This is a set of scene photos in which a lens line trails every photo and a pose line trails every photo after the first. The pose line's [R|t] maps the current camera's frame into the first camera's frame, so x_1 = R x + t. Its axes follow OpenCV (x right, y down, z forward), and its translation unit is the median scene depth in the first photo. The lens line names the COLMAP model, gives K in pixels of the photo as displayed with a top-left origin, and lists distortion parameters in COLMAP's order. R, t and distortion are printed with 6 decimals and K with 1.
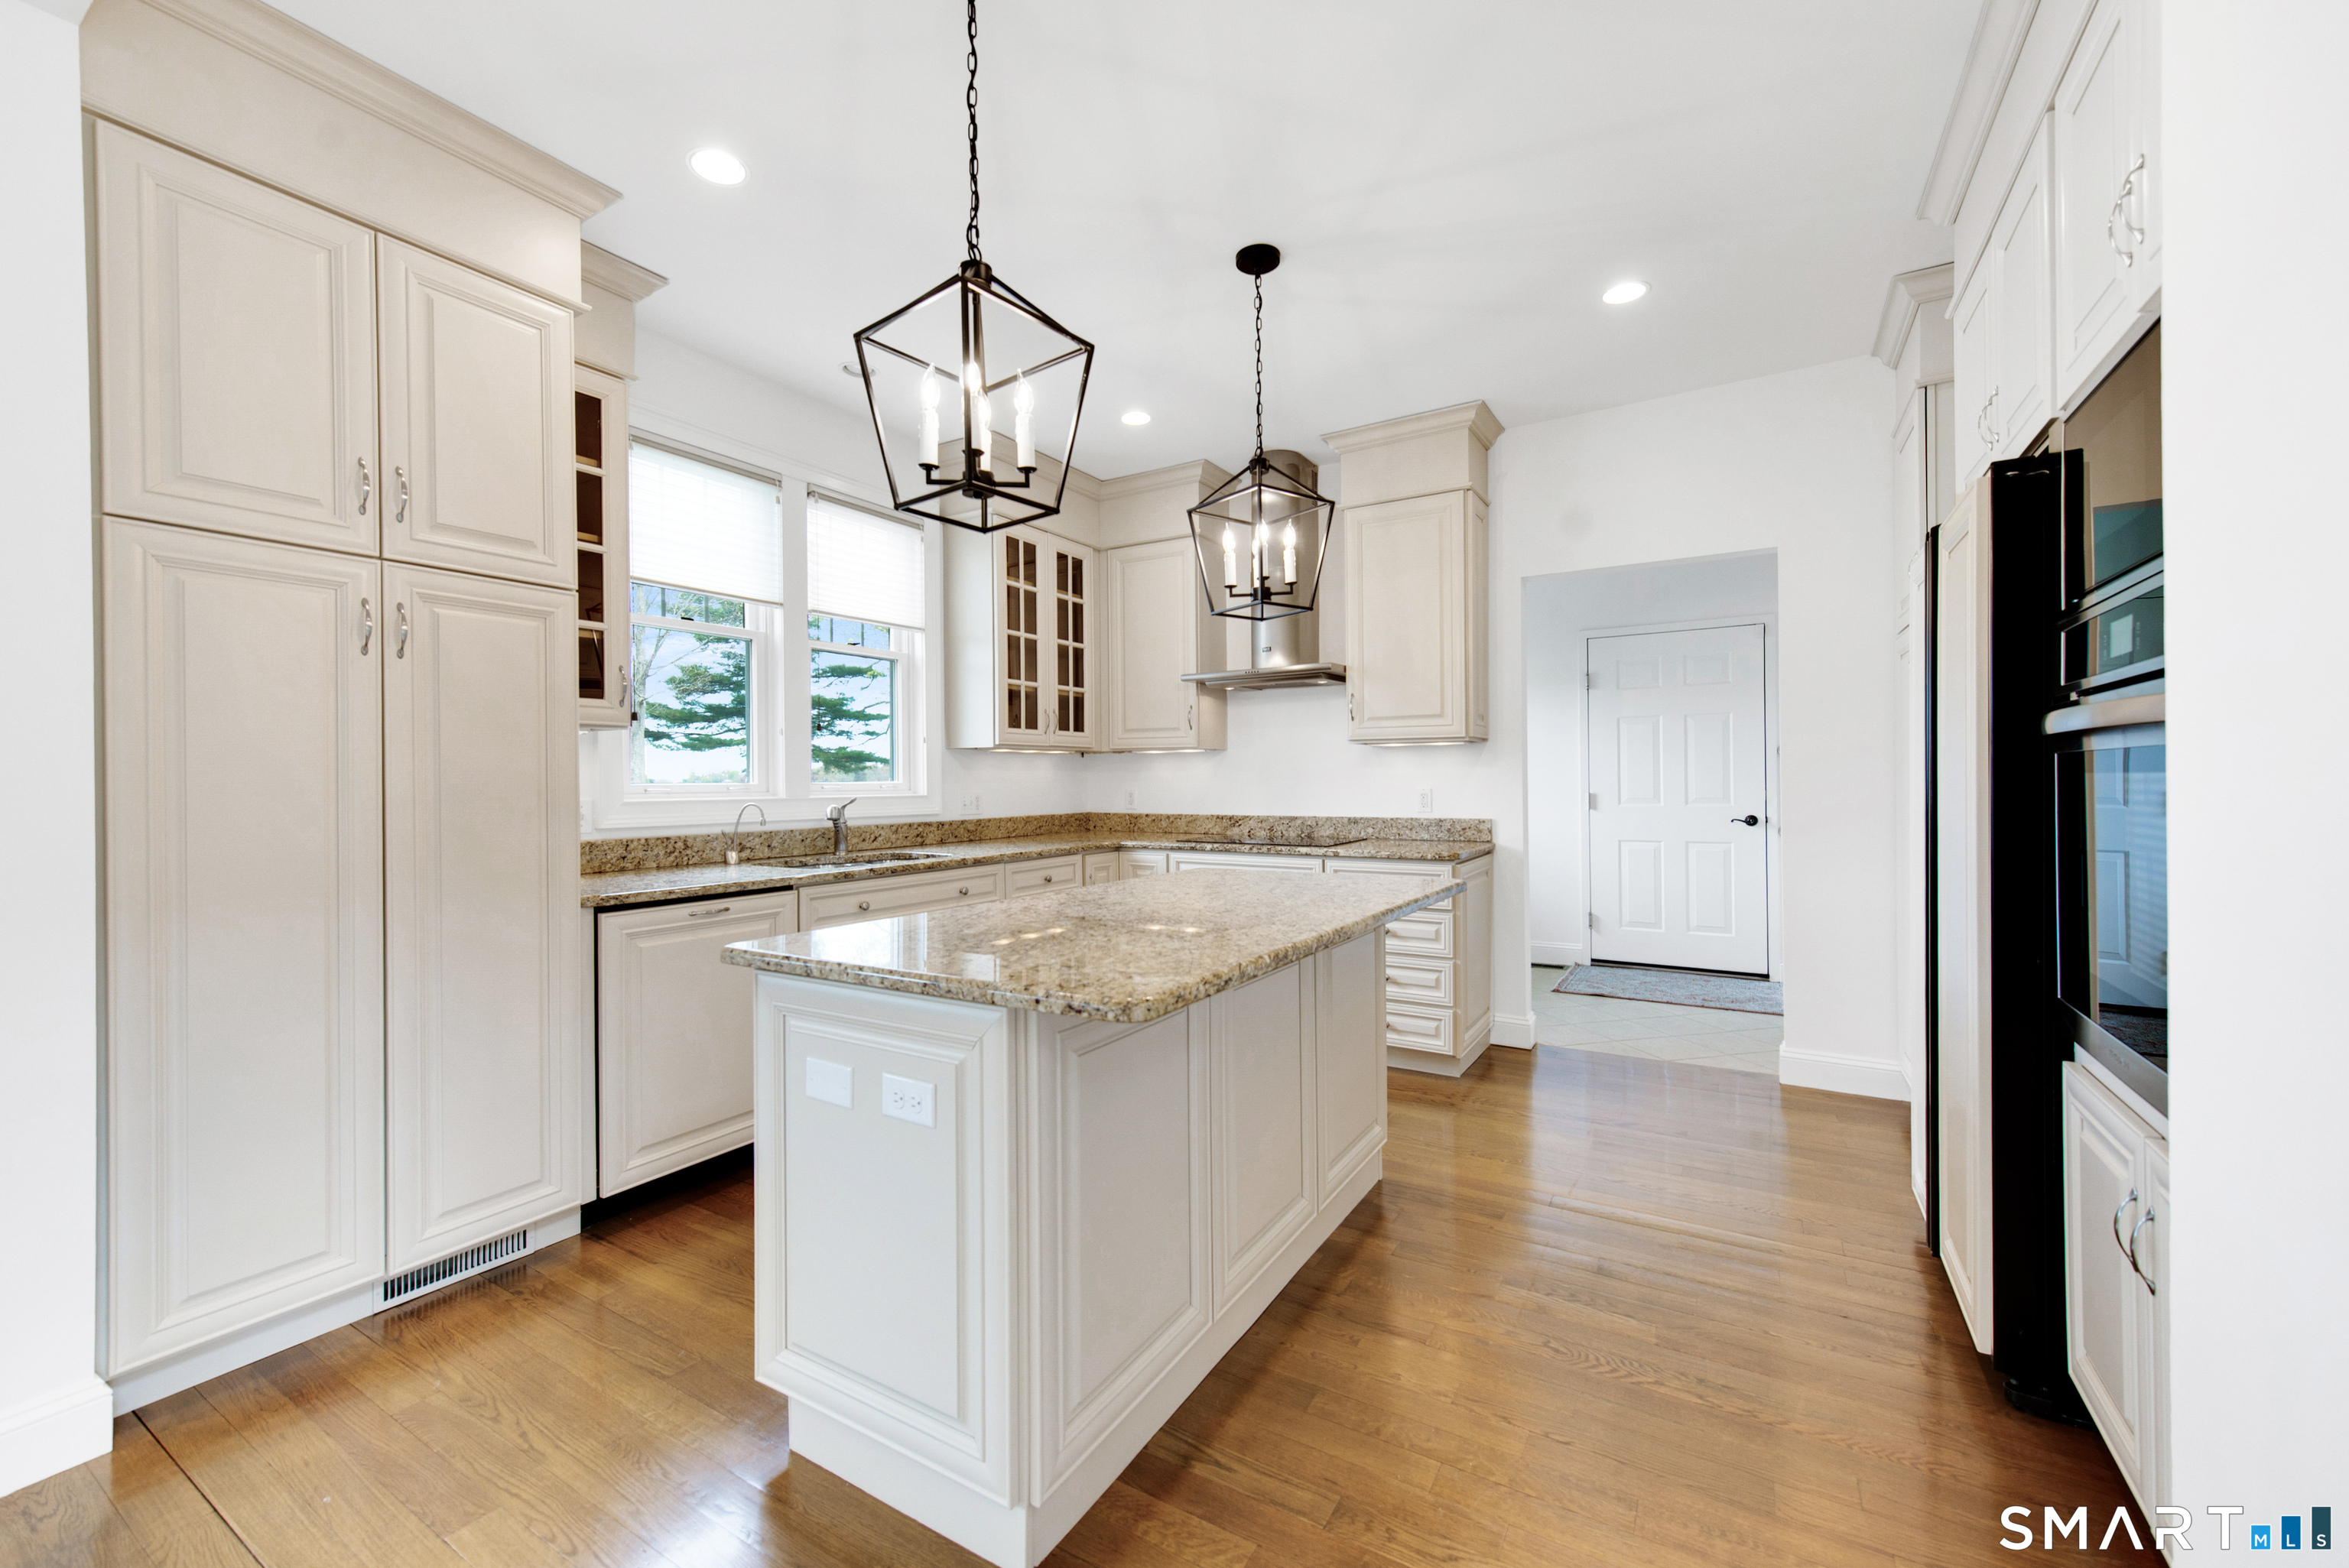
lens RADIAL K [[975.3, 0, 1121.0], [0, 975.3, 783.4], [0, 0, 1]] dist [0.003043, 0.000198]
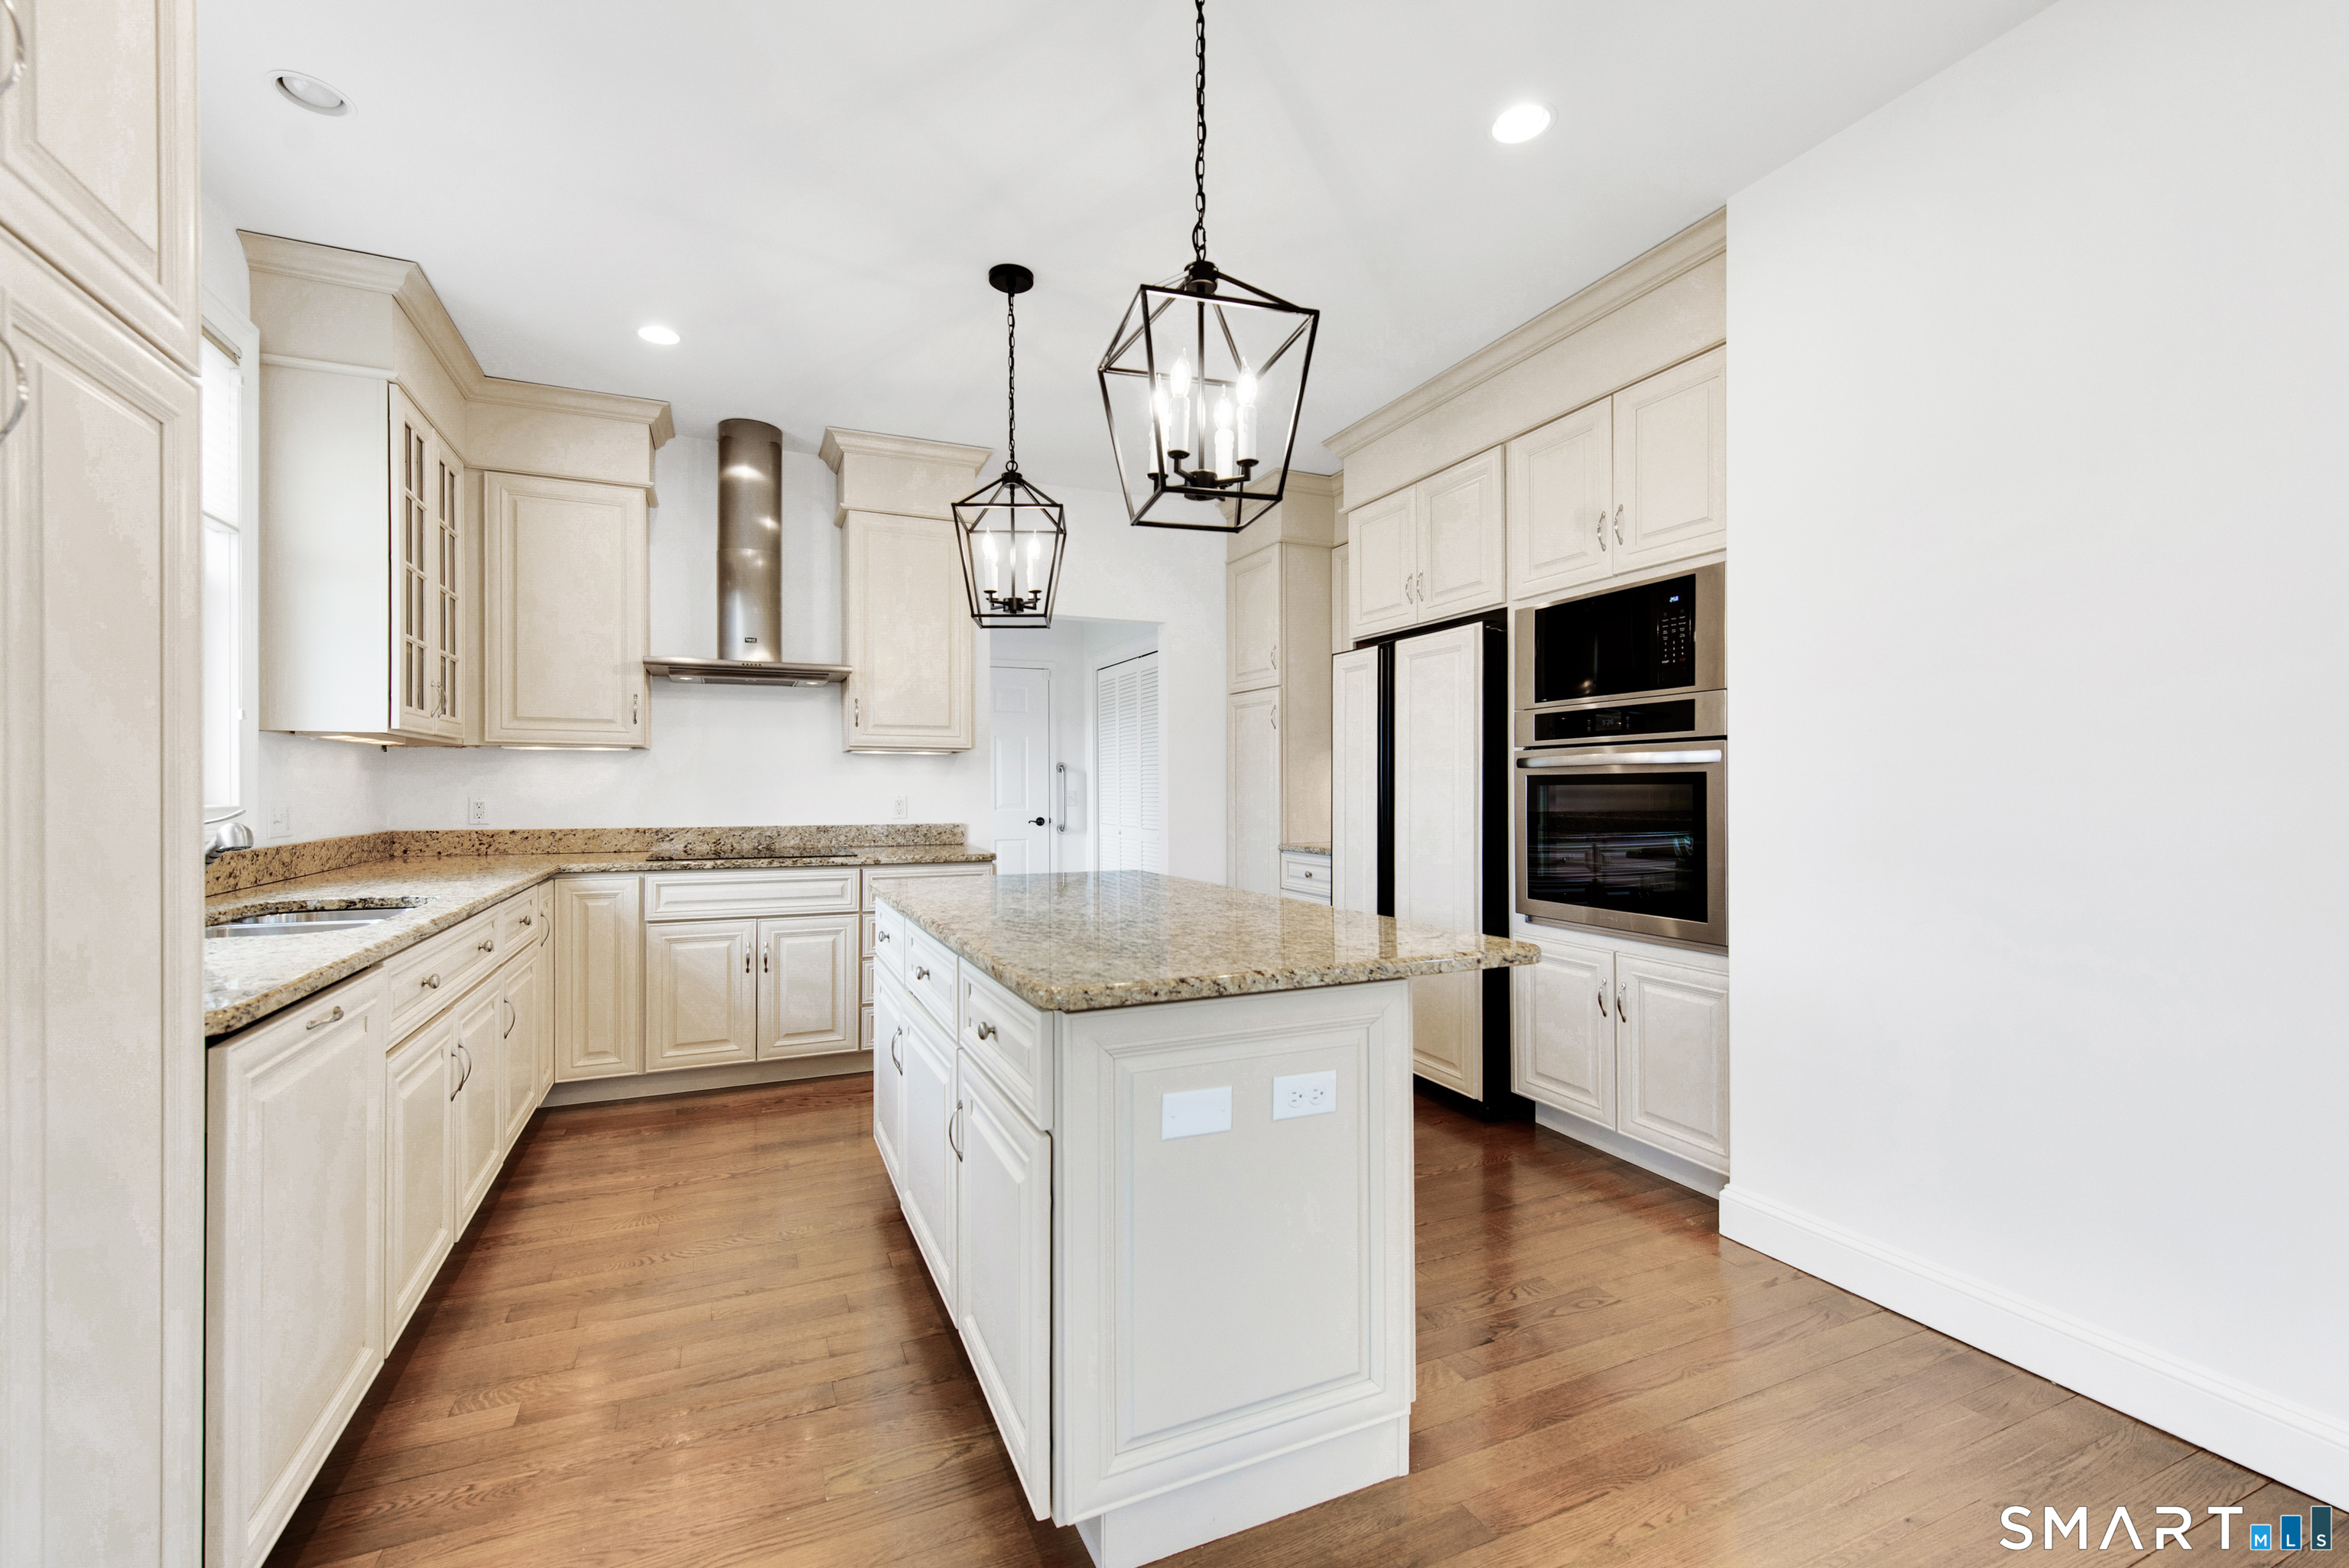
lens RADIAL K [[975.3, 0, 1172.0], [0, 975.3, 787.0], [0, 0, 1]] dist [0.003043, 0.000198]
pose [[0.538825, 0.007970, 0.842380, -0.386865], [-0.002674, 0.999966, -0.007751, 0.002946], [-0.842413, 0.001924, 0.538828, 0.187920]]
